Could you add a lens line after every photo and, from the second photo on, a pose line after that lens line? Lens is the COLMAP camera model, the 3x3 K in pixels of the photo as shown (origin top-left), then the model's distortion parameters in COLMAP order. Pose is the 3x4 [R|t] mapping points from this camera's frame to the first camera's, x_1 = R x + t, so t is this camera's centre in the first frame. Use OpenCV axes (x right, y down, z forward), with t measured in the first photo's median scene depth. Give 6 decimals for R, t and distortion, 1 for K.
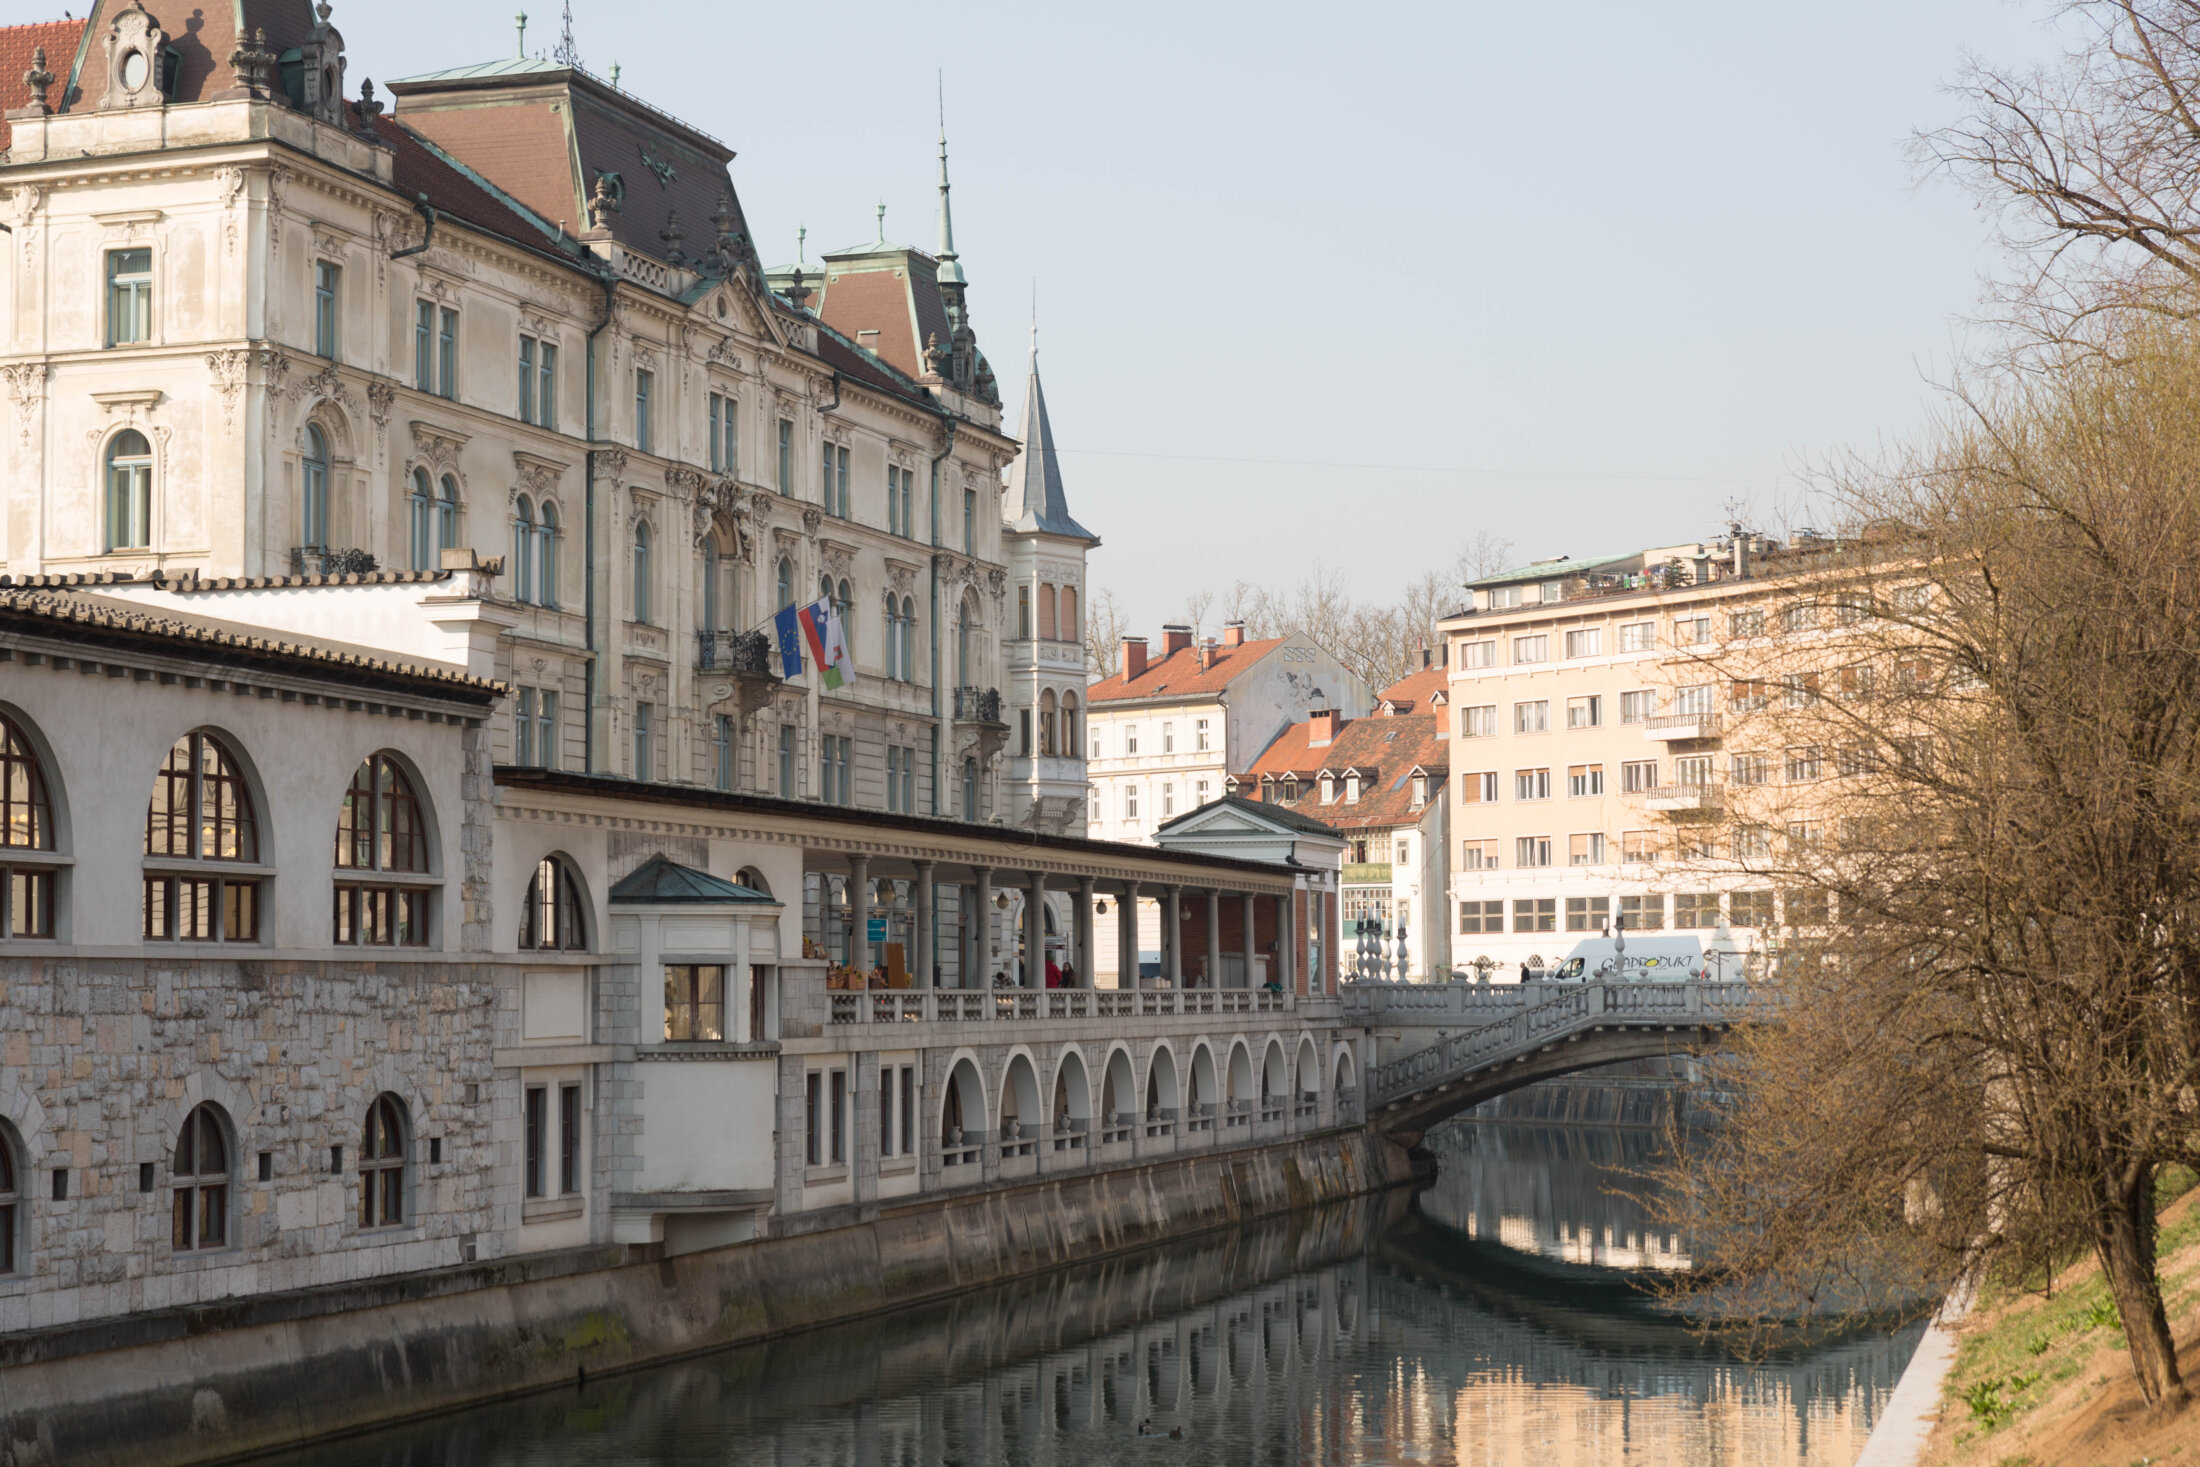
lens RADIAL K [[4423.2, 0, 1121.5], [0, 4423.2, 724.9], [0, 0, 1]] dist [-0.049489, 0.000000]
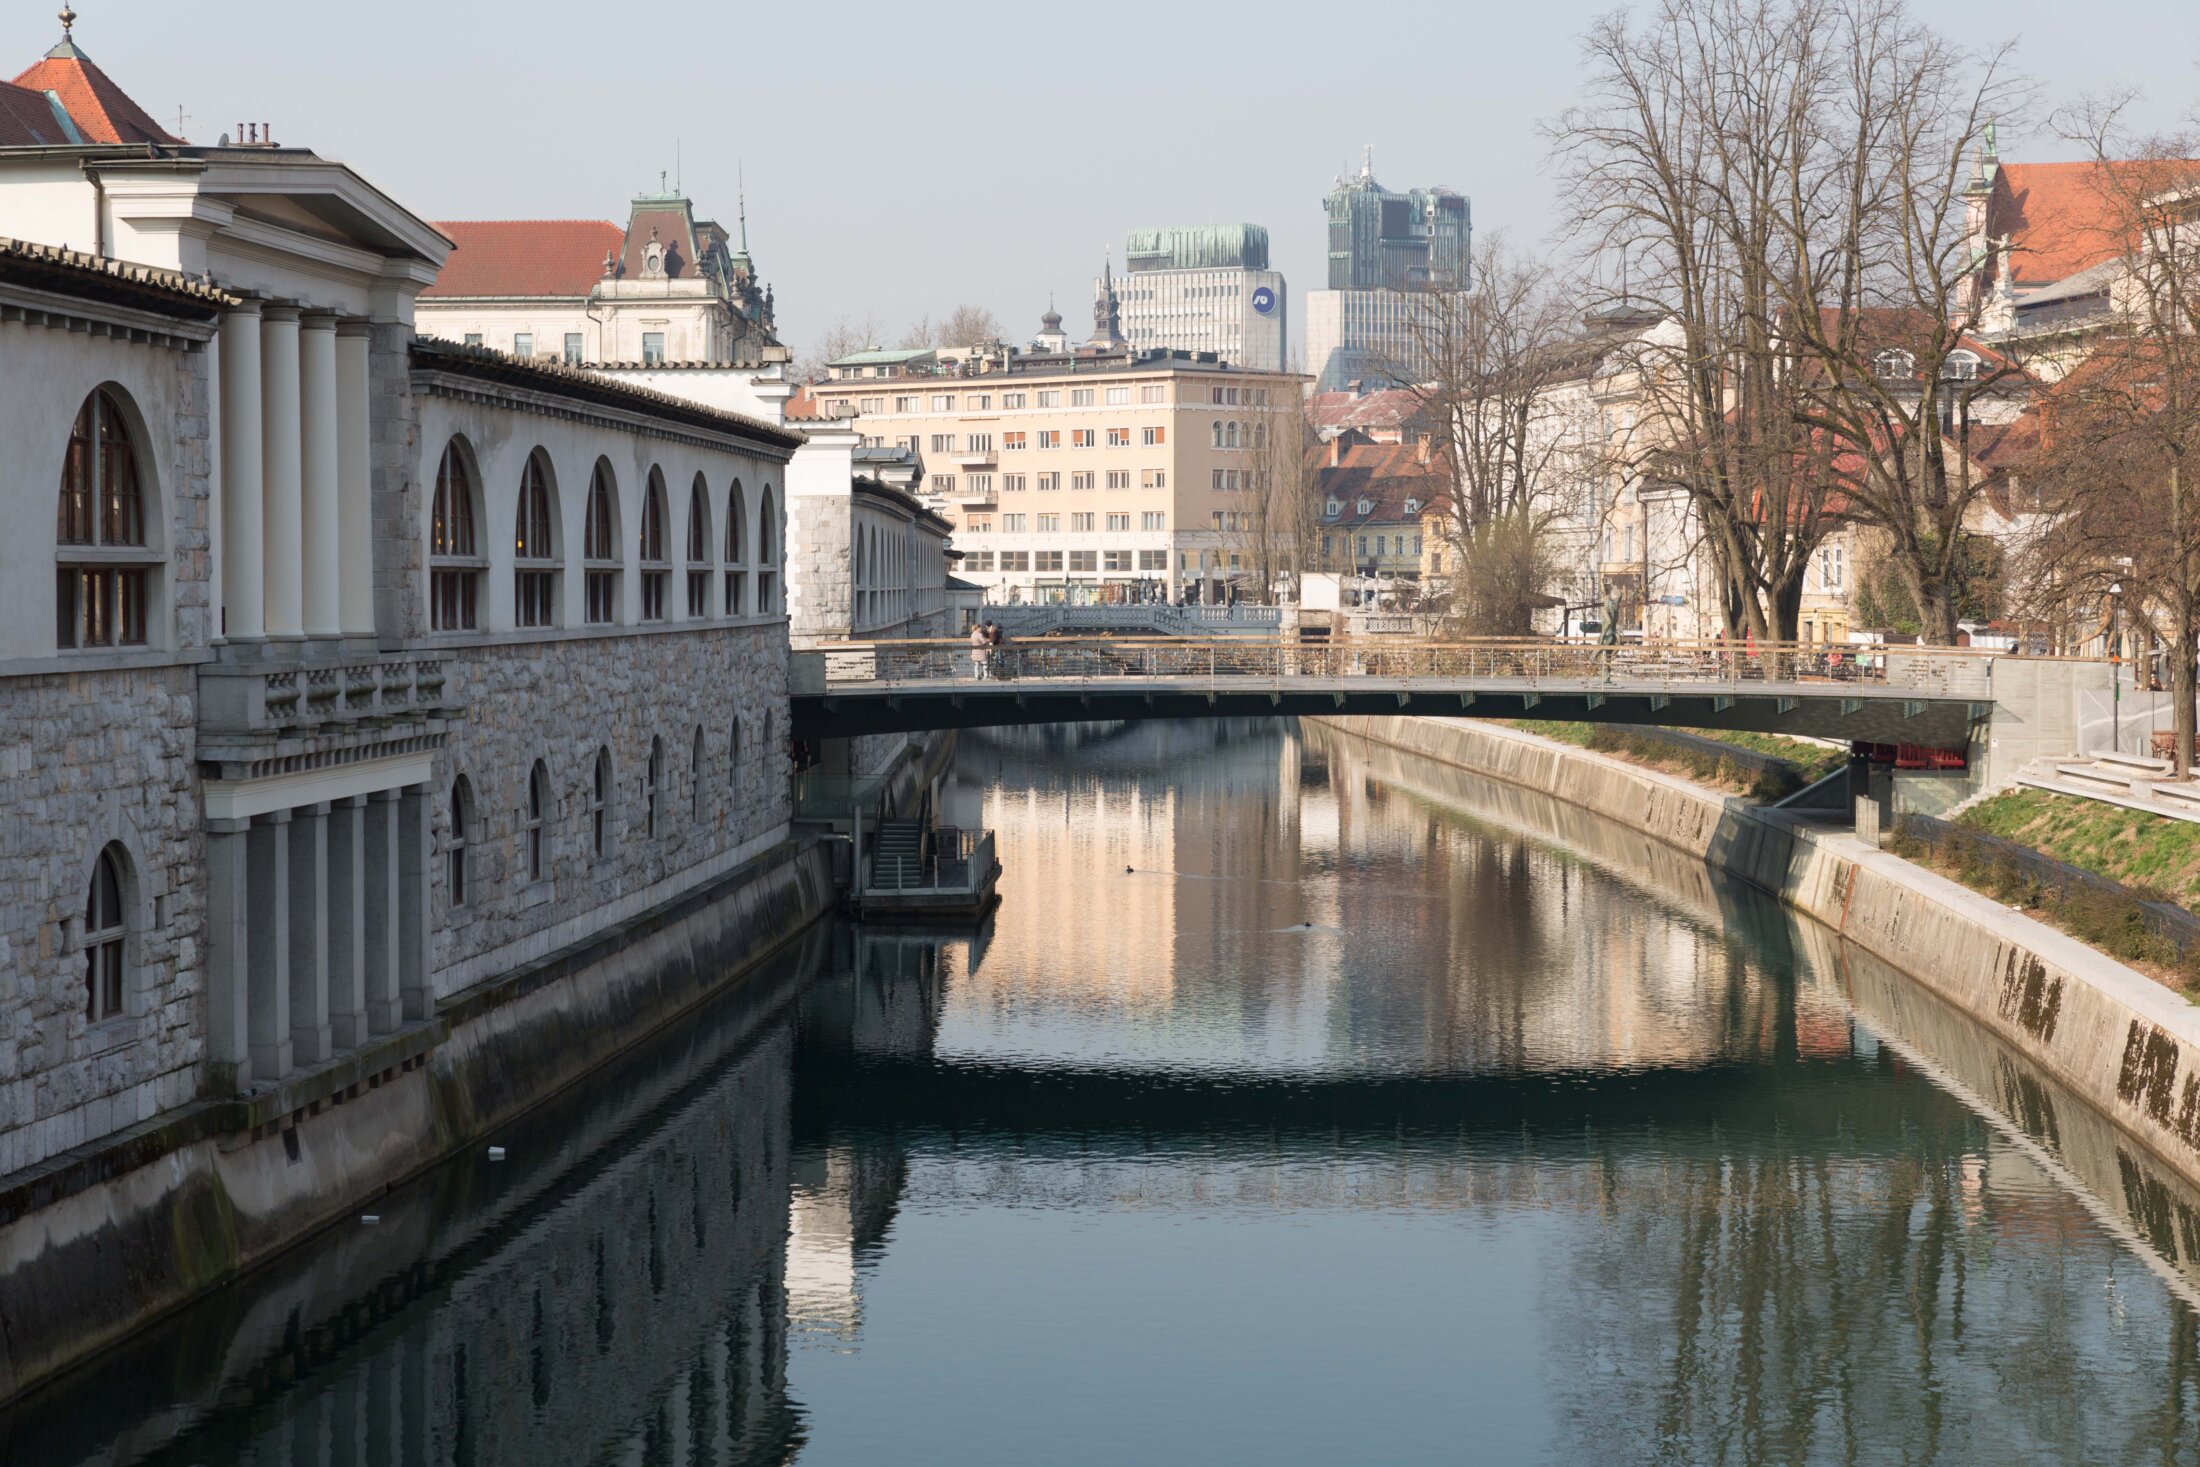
lens RADIAL K [[4423.2, 0, 1100.3], [0, 4423.2, 733.2], [0, 0, 1]] dist [-0.049489, 0.000000]
pose [[0.963540, -0.001064, 0.267563, -0.493900], [-0.023922, 0.995645, 0.090106, -0.083337], [-0.266494, -0.093222, 0.959318, -1.194968]]
